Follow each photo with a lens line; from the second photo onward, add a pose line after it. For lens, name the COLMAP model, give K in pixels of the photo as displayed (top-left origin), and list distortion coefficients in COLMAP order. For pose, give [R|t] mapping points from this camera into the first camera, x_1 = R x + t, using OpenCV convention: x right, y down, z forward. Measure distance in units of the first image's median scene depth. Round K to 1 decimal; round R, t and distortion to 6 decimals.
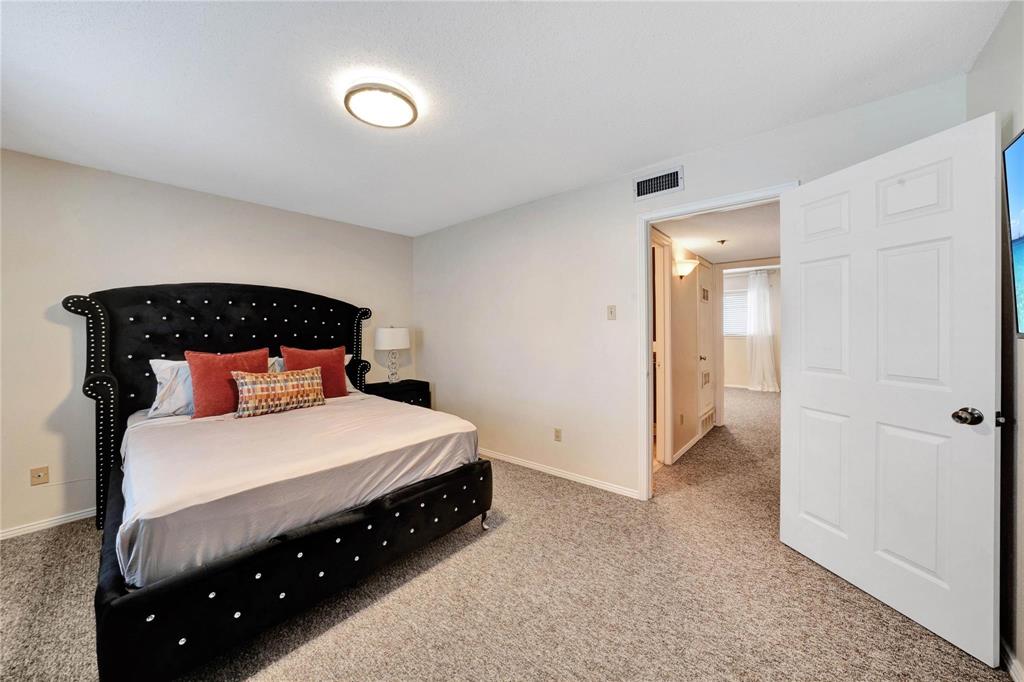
lens RADIAL K [[354.3, 0, 512.1], [0, 354.3, 333.5], [0, 0, 1]] dist [-0.017223, 0.000186]
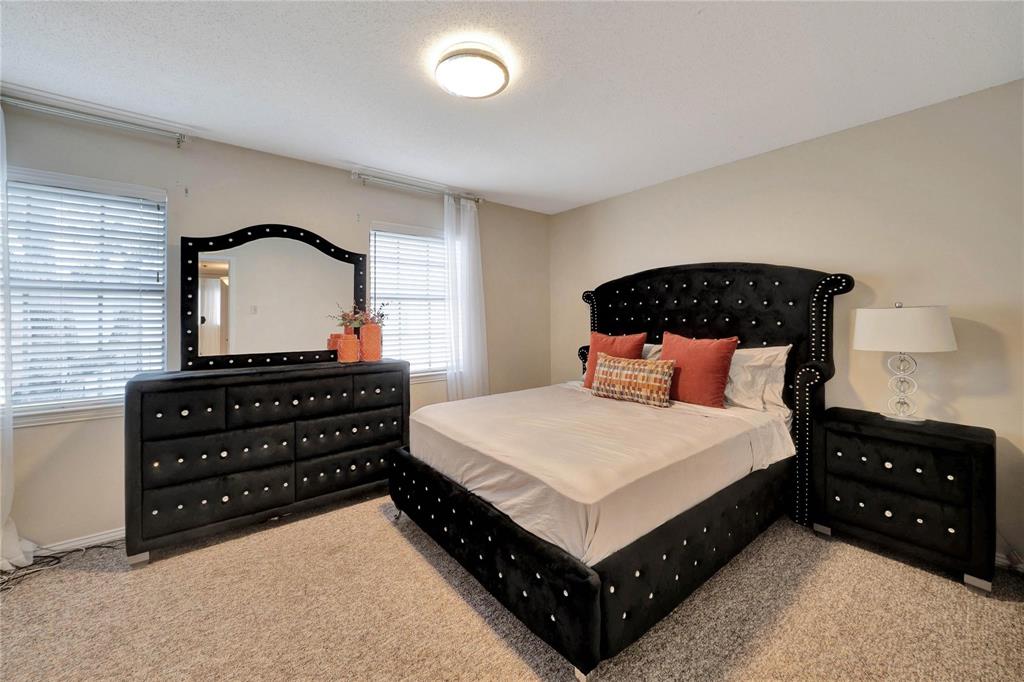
lens RADIAL K [[392.5, 0, 510.5], [0, 392.5, 349.3], [0, 0, 1]] dist [-0.035609, -0.000014]
pose [[-0.169272, 0.075336, -0.982686, 0.393609], [-0.019428, 0.996625, 0.079751, 0.010297], [0.985378, 0.032591, -0.167237, 0.874956]]
